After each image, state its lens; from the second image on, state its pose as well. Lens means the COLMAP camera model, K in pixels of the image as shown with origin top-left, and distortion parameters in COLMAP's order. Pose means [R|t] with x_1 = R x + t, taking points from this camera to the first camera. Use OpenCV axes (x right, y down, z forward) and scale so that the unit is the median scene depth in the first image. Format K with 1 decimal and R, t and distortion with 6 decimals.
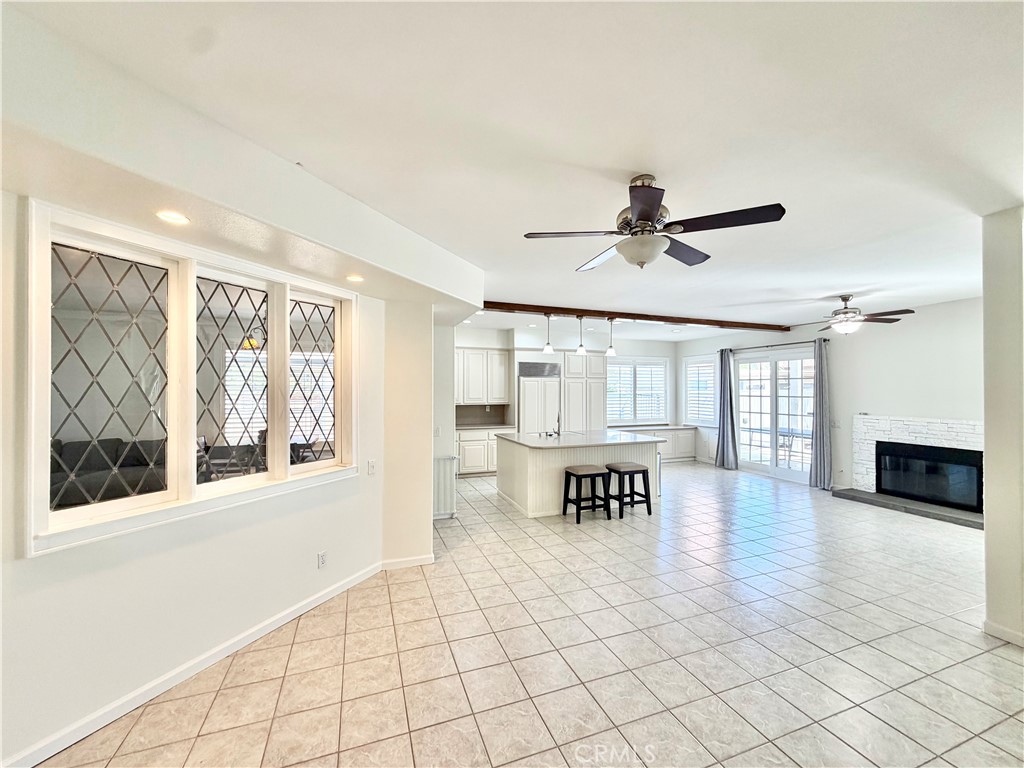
lens RADIAL K [[408.4, 0, 508.8], [0, 408.4, 384.5], [0, 0, 1]] dist [-0.001737, -0.000010]
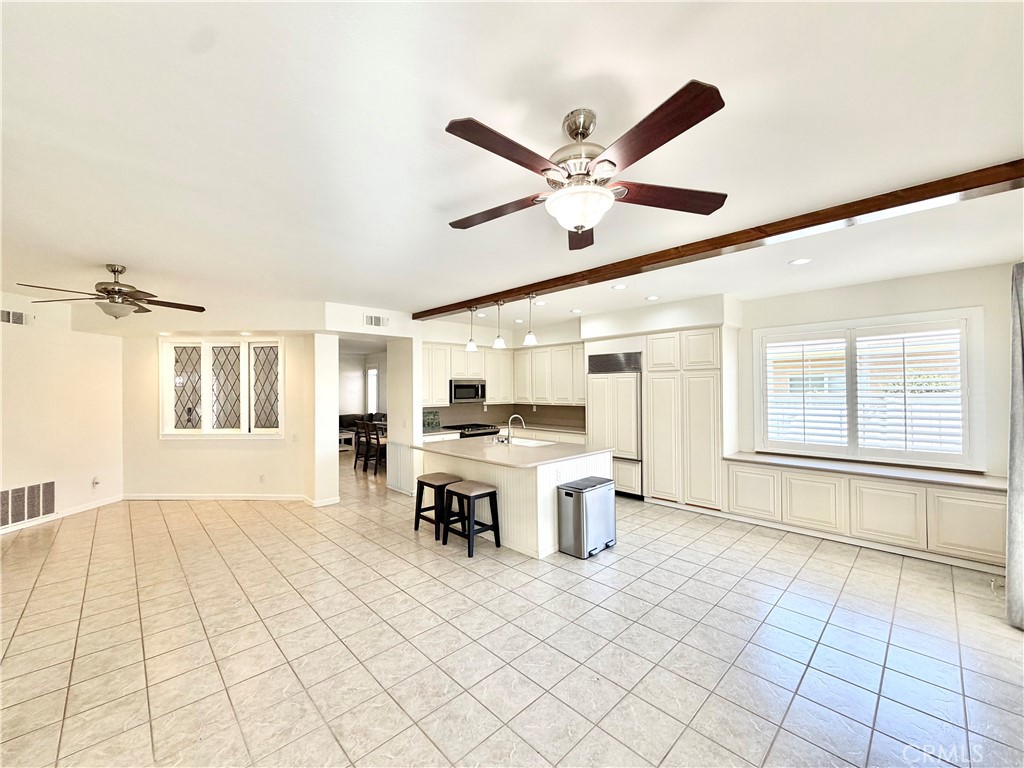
lens RADIAL K [[408.4, 0, 508.8], [0, 408.4, 384.5], [0, 0, 1]] dist [-0.001737, -0.000010]
pose [[0.401534, -0.010554, -0.915783, 1.002157], [0.017424, 0.999841, -0.003884, 0.005500], [0.915678, -0.014397, 0.401654, 0.722300]]
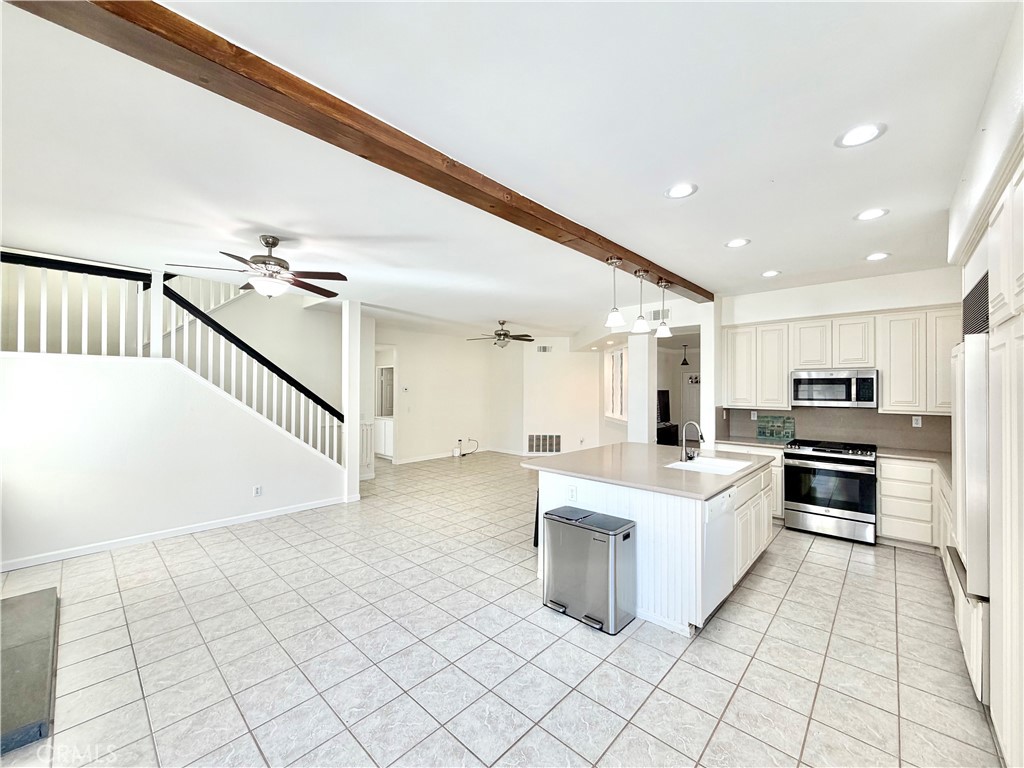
lens RADIAL K [[408.4, 0, 508.8], [0, 408.4, 384.5], [0, 0, 1]] dist [-0.001737, -0.000010]
pose [[-0.892978, -0.007712, -0.450034, 0.696309], [0.001458, 0.999798, -0.020026, 0.026337], [0.450098, -0.018539, -0.892787, 1.578648]]
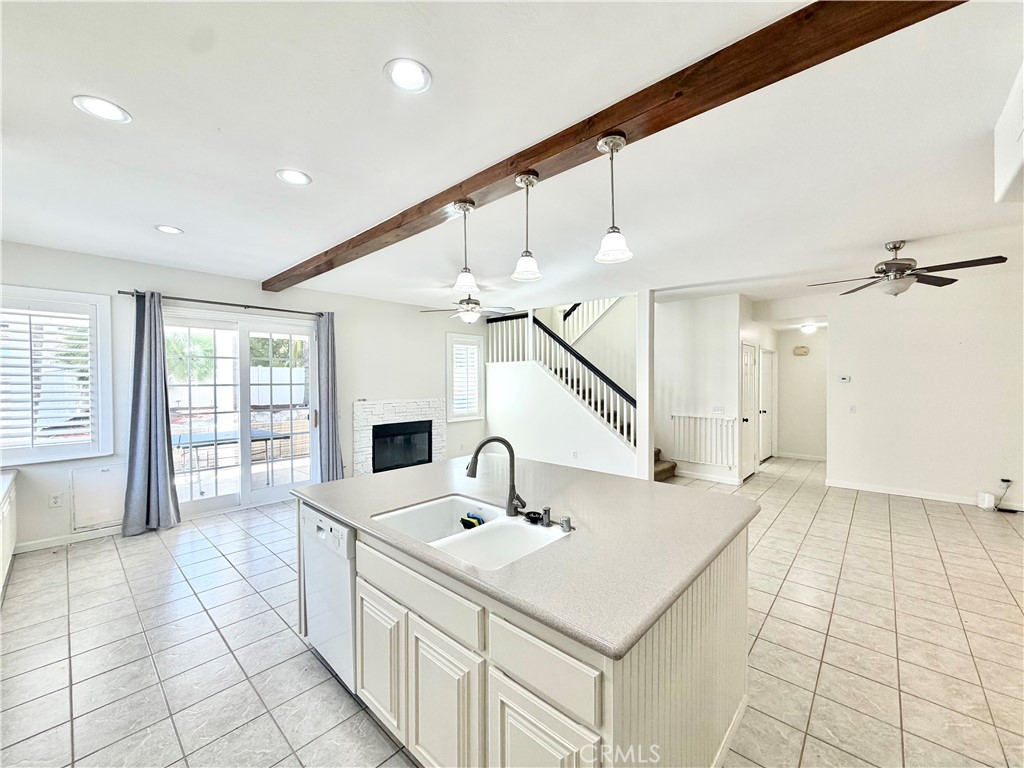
lens RADIAL K [[407.9, 0, 508.2], [0, 407.9, 386.8], [0, 0, 1]] dist [0.002699, 0.000100]
pose [[-0.461900, -0.017165, 0.886766, -0.168425], [-0.008883, 0.999852, 0.014727, 0.025693], [-0.886888, -0.001075, -0.461984, 1.269305]]
